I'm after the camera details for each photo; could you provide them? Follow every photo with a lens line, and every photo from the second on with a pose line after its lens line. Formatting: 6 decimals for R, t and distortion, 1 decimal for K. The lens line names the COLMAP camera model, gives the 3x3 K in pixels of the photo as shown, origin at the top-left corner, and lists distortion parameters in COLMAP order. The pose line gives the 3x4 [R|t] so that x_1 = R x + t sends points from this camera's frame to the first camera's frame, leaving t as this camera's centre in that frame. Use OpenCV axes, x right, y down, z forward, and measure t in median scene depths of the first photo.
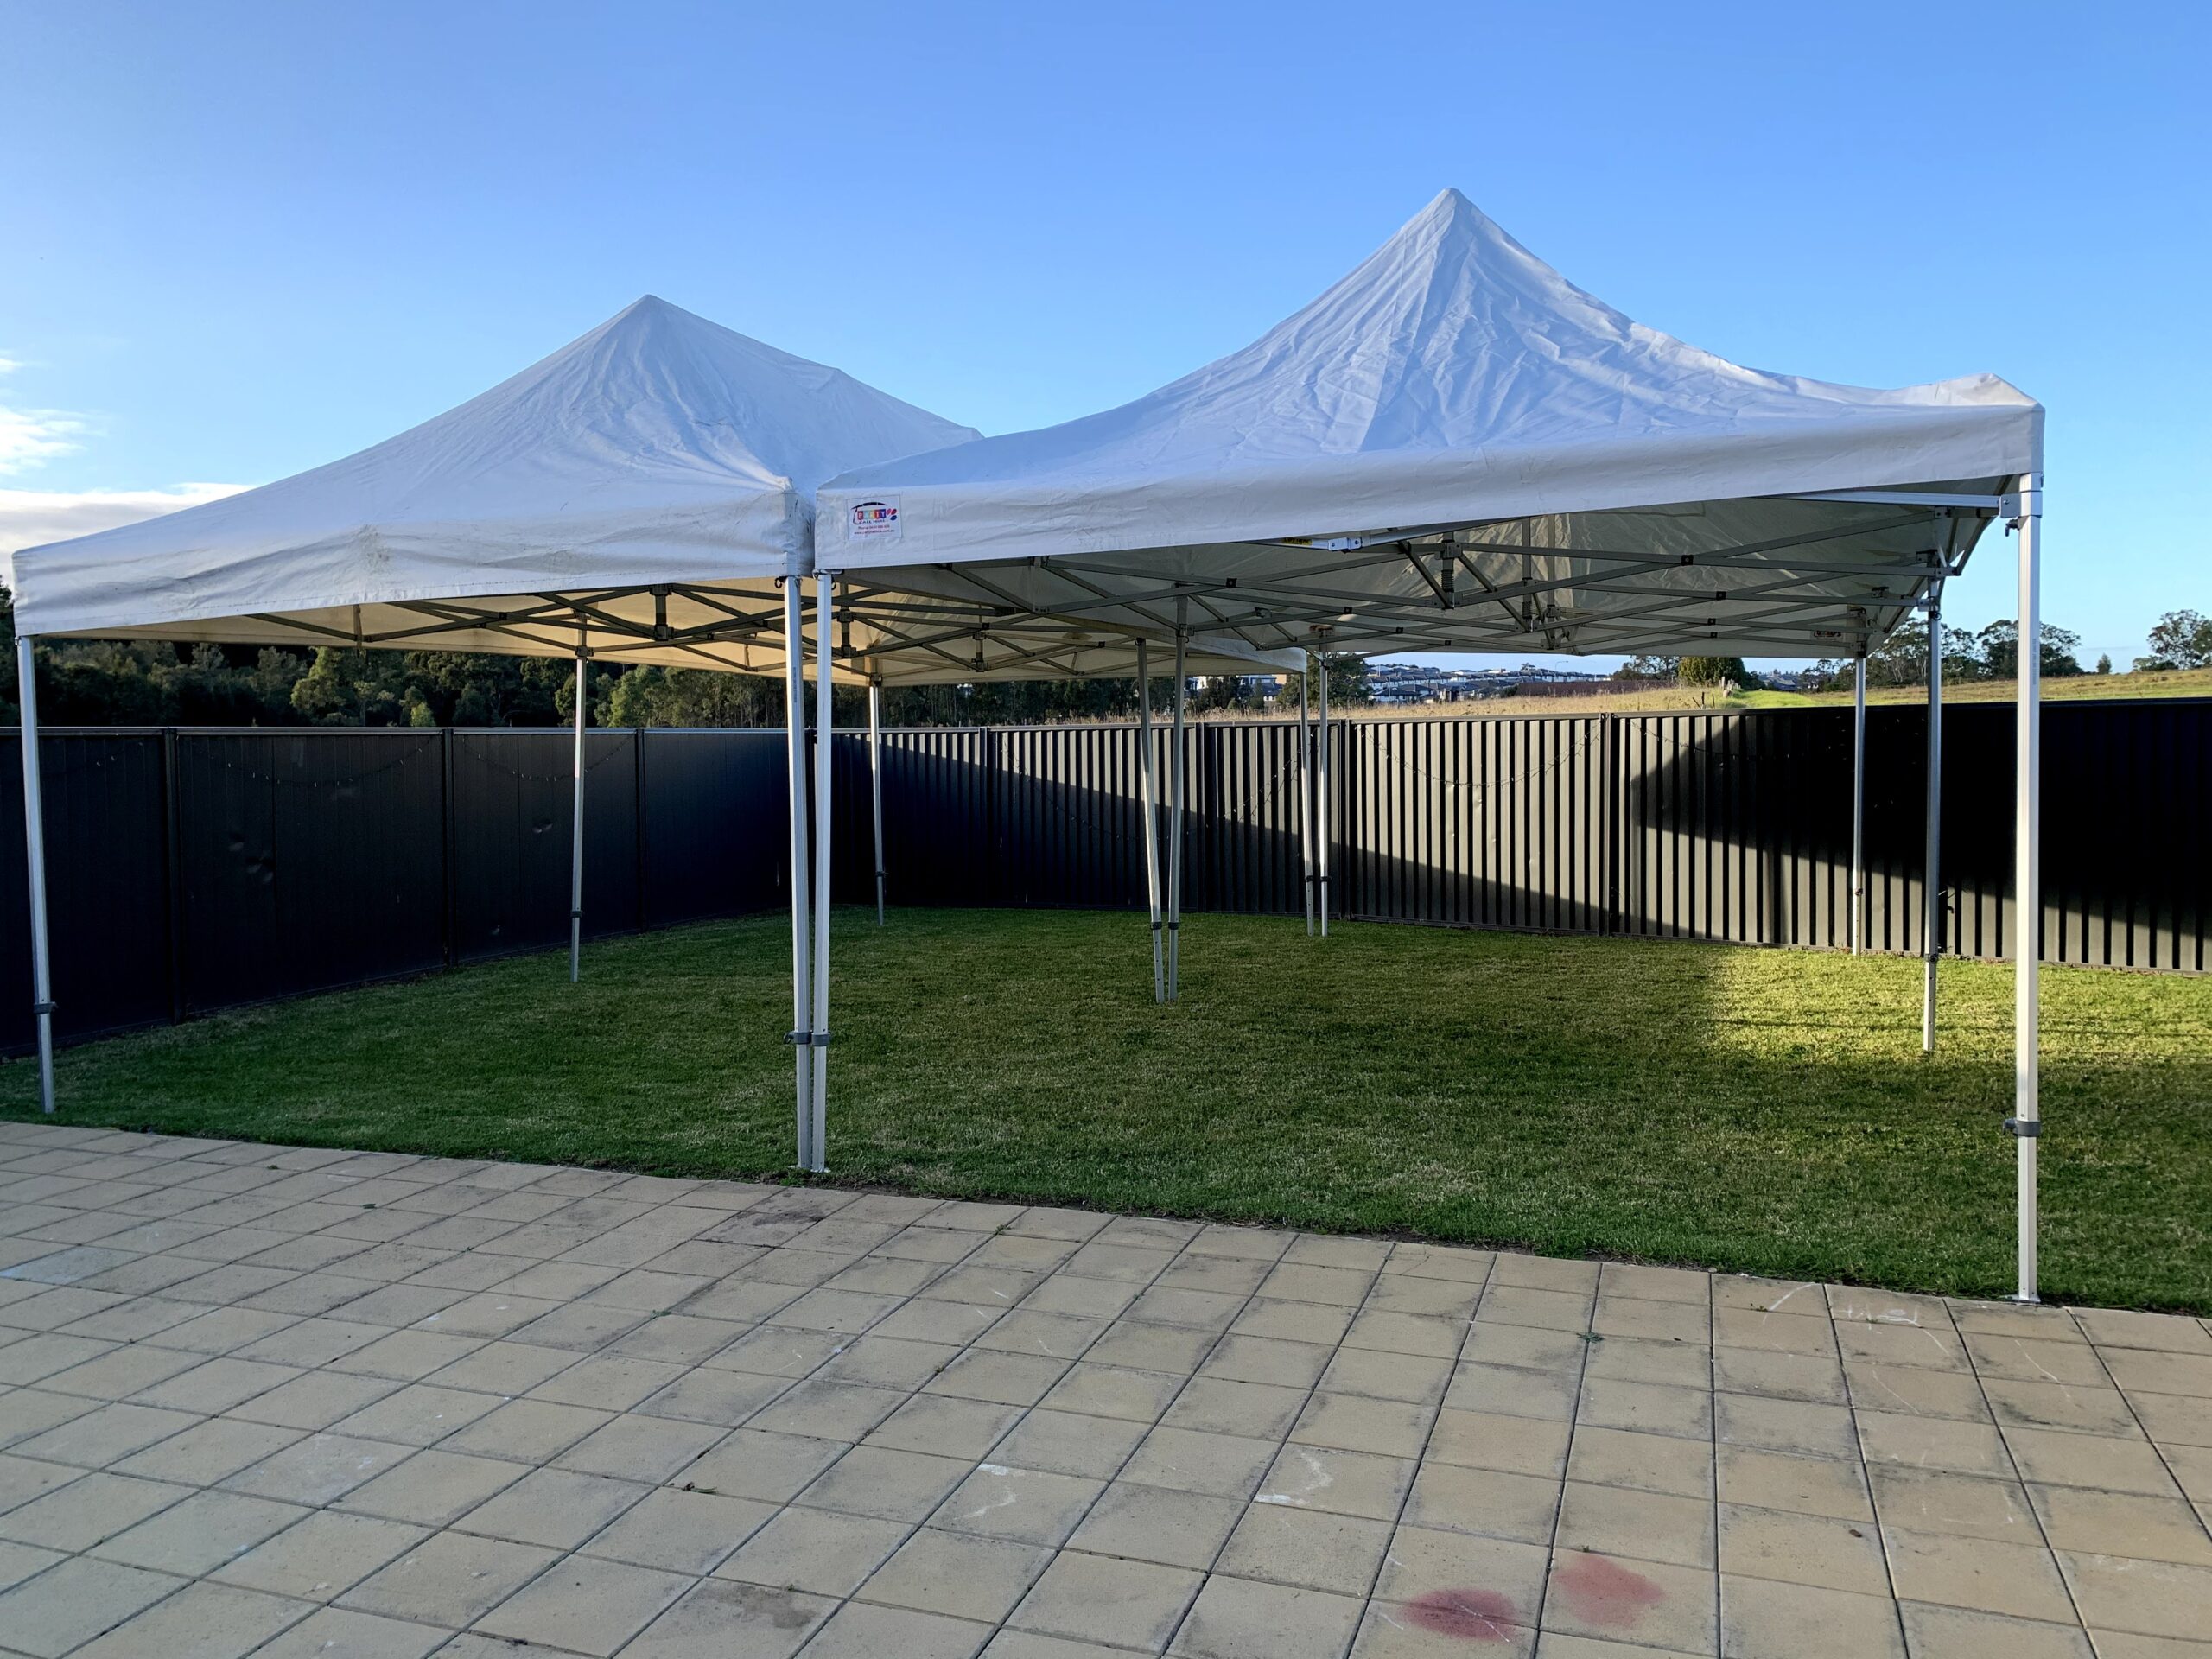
lens RADIAL K [[1675.0, 0, 1119.0], [0, 1675.0, 834.5], [0, 0, 1]] dist [0.033916, -0.028803]
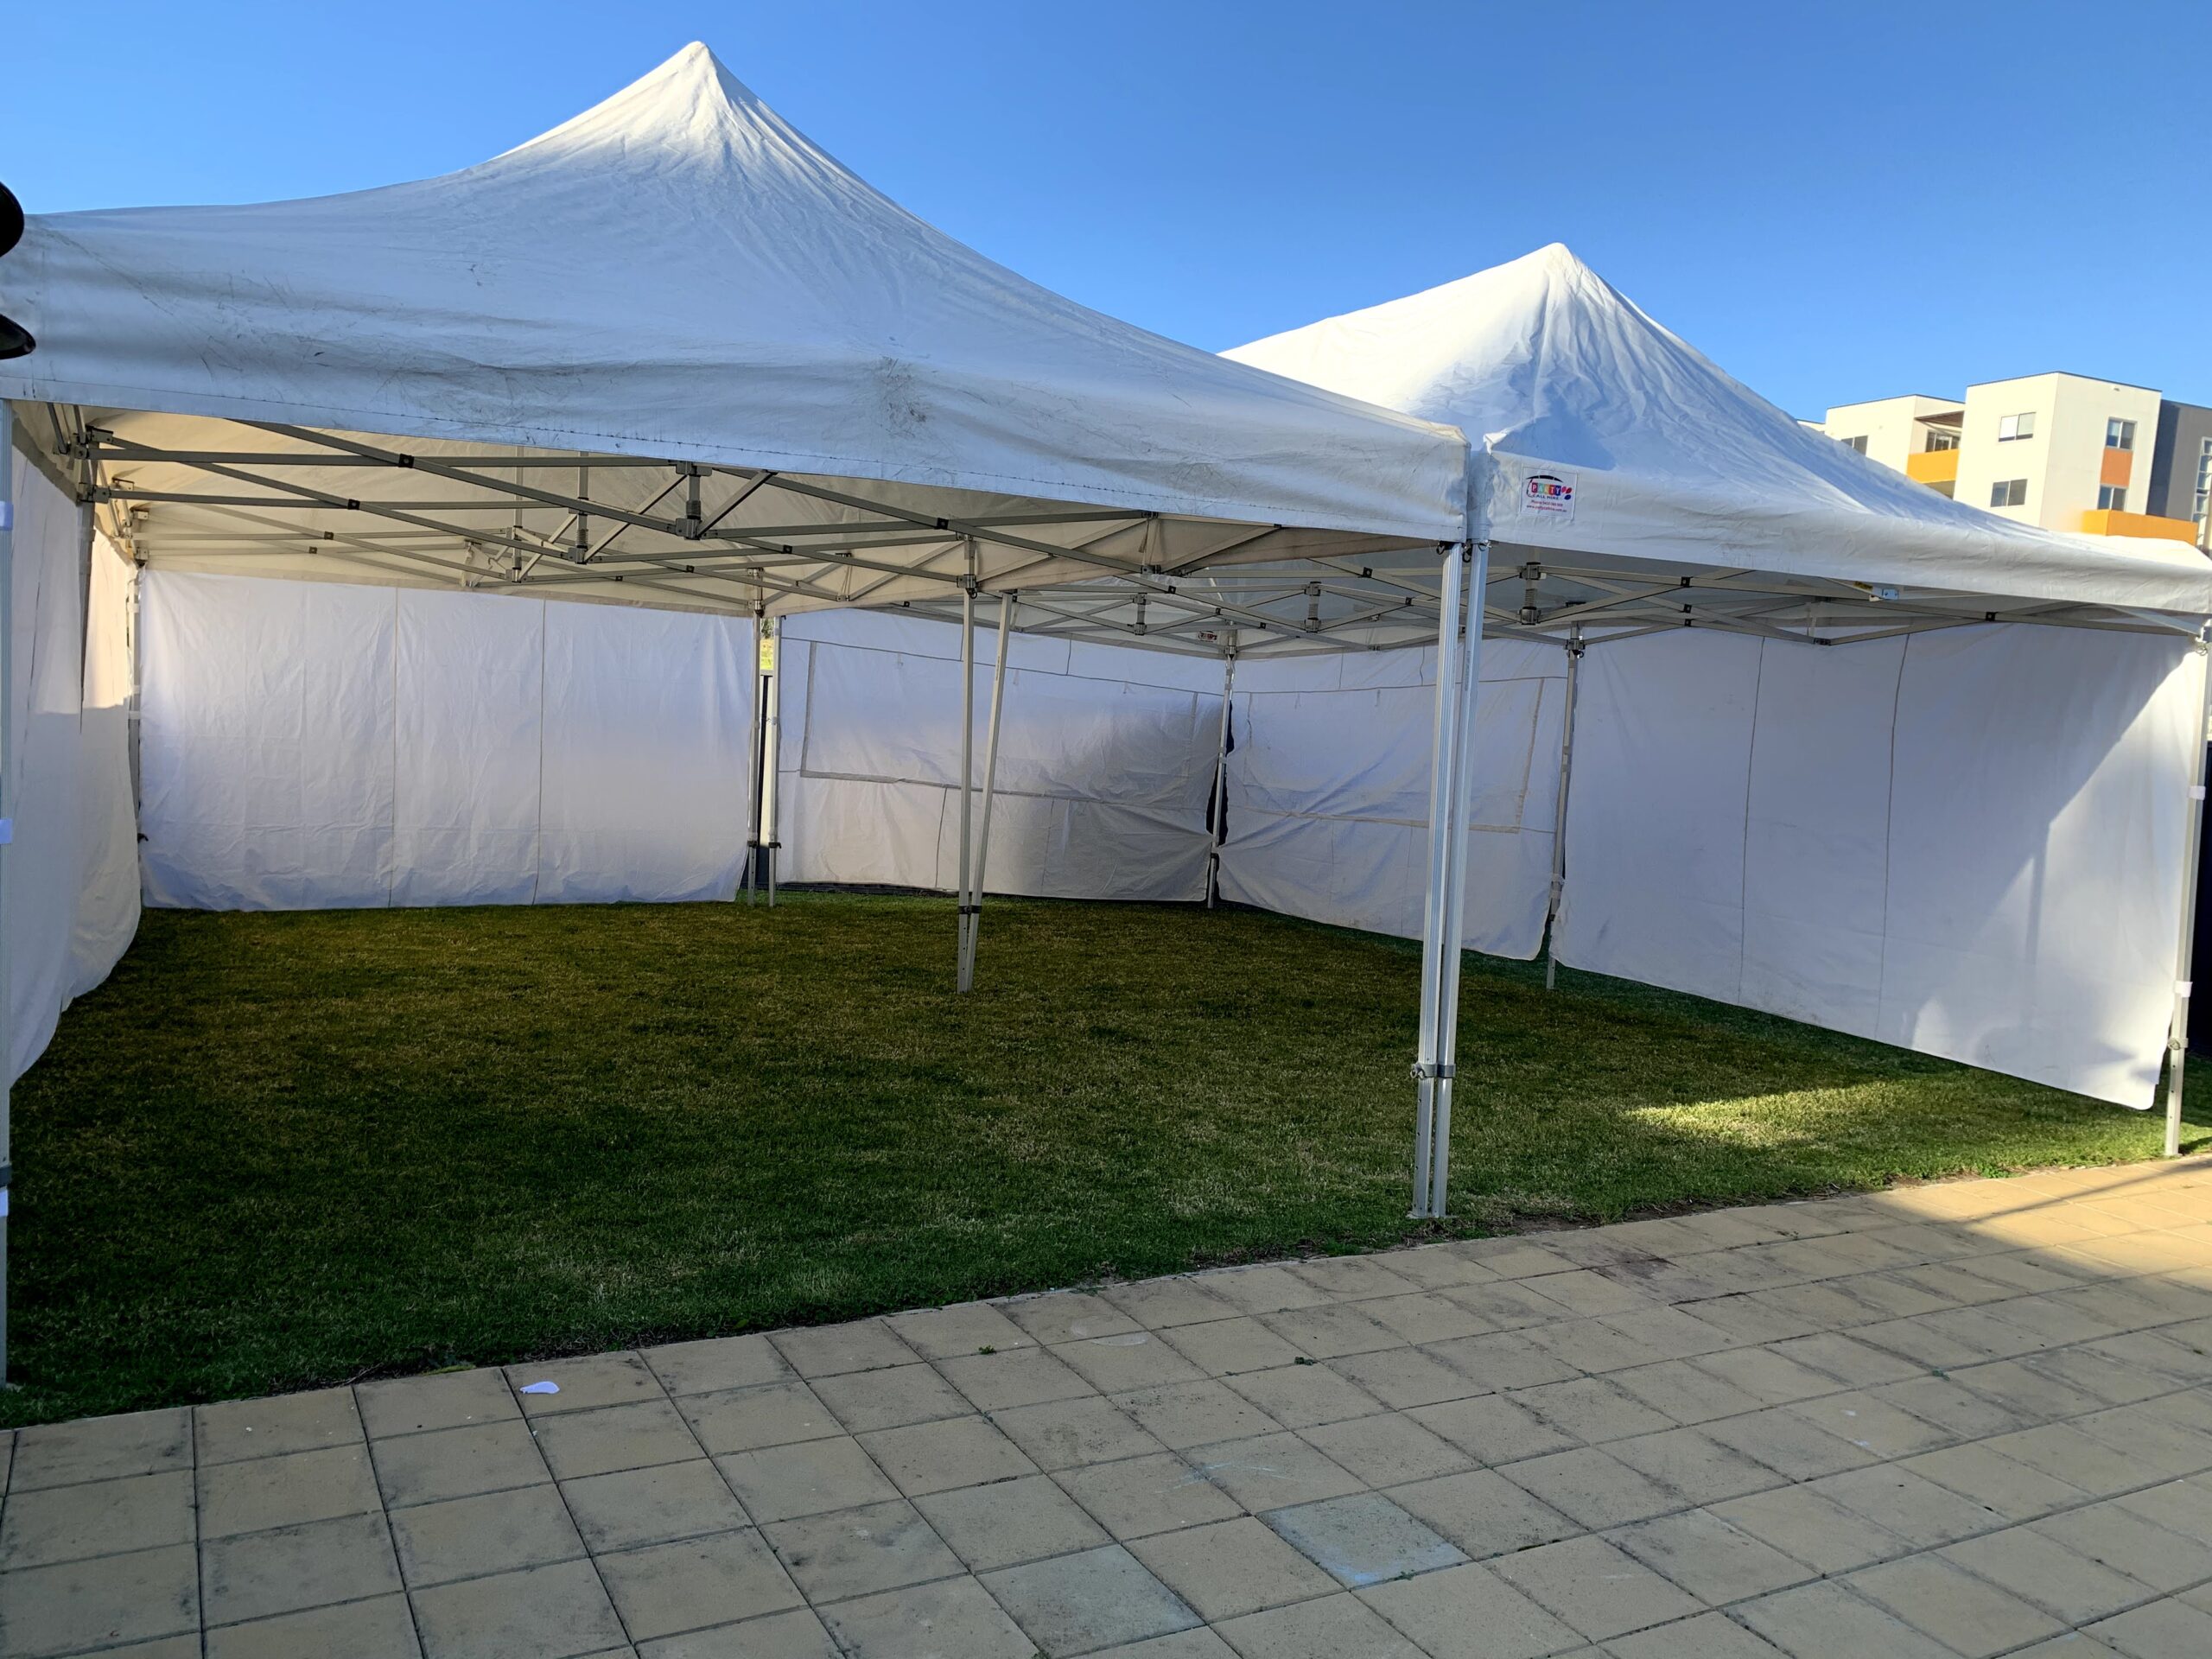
lens RADIAL K [[1675.0, 0, 1096.9], [0, 1675.0, 835.4], [0, 0, 1]] dist [0.033916, -0.028803]
pose [[0.669711, -0.001585, 0.742620, -1.059272], [-0.028968, 0.999181, 0.028256, -0.023731], [-0.742056, -0.040436, 0.669117, 0.601749]]
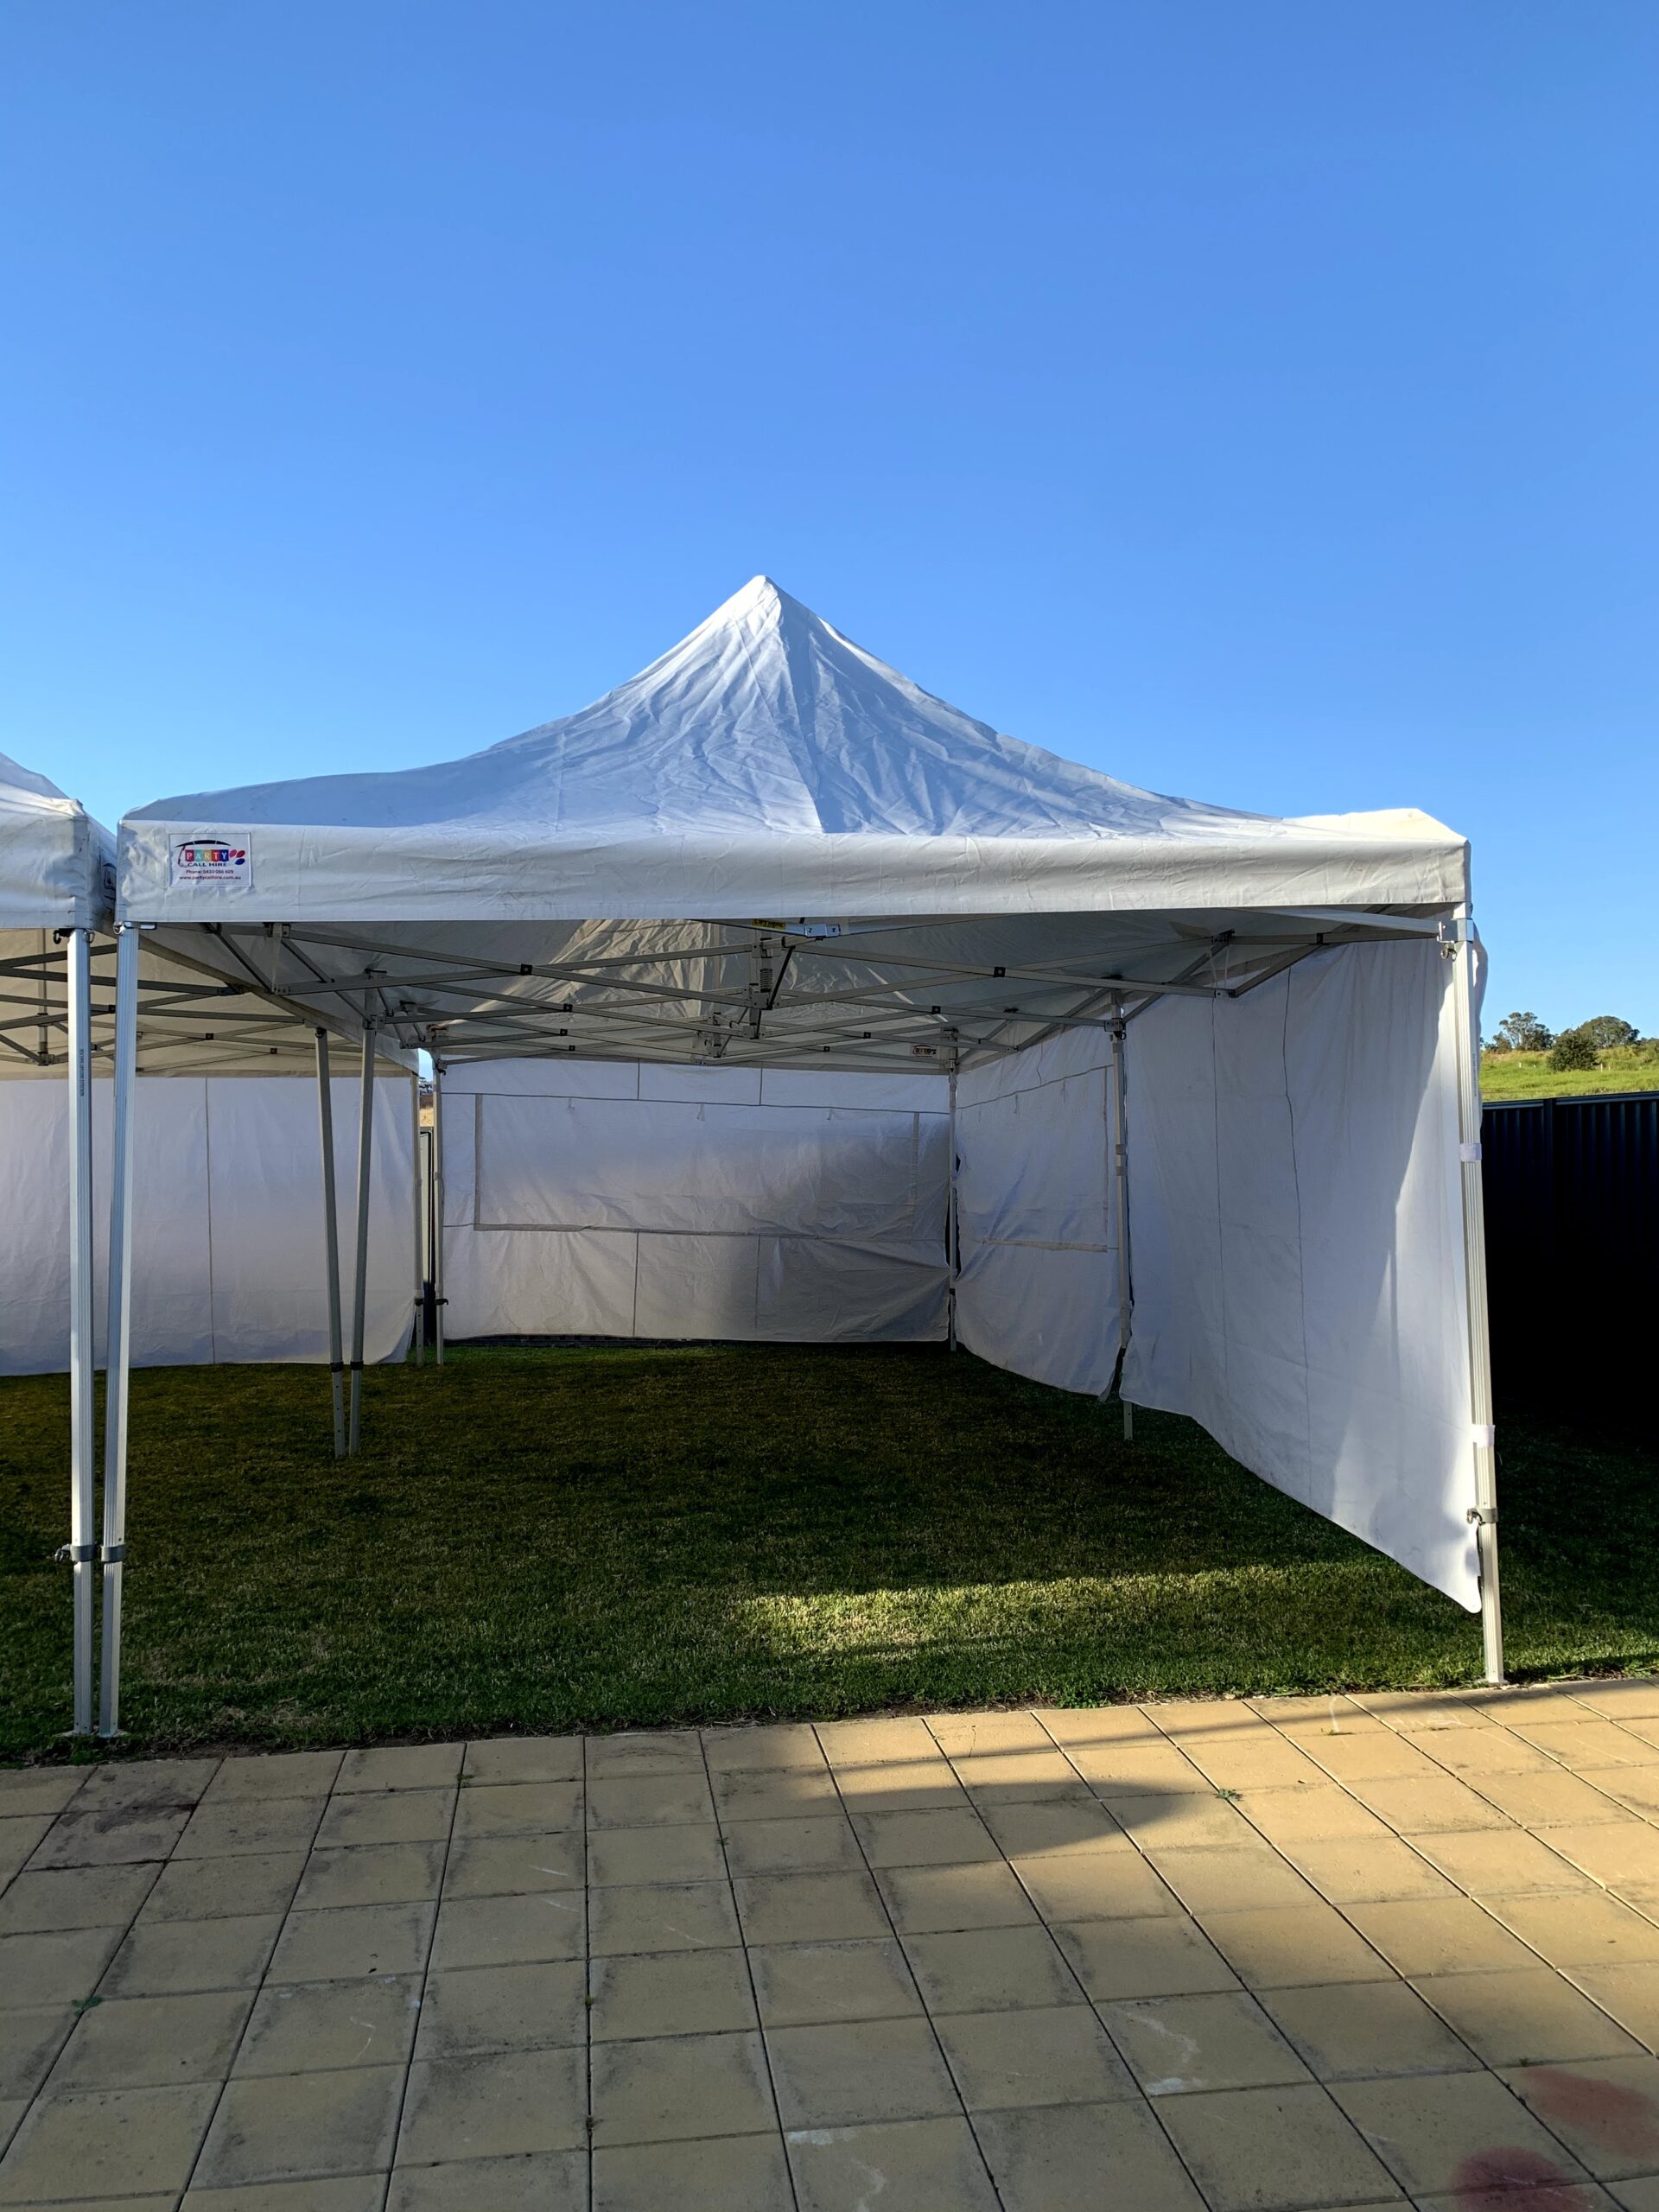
lens RADIAL K [[1675.0, 0, 824.6], [0, 1675.0, 1107.3], [0, 0, 1]] dist [0.033916, -0.028803]
pose [[0.887915, 0.012224, 0.459846, -0.268147], [0.025407, 0.996818, -0.075557, -0.009518], [-0.459306, 0.078771, 0.884779, 0.201454]]
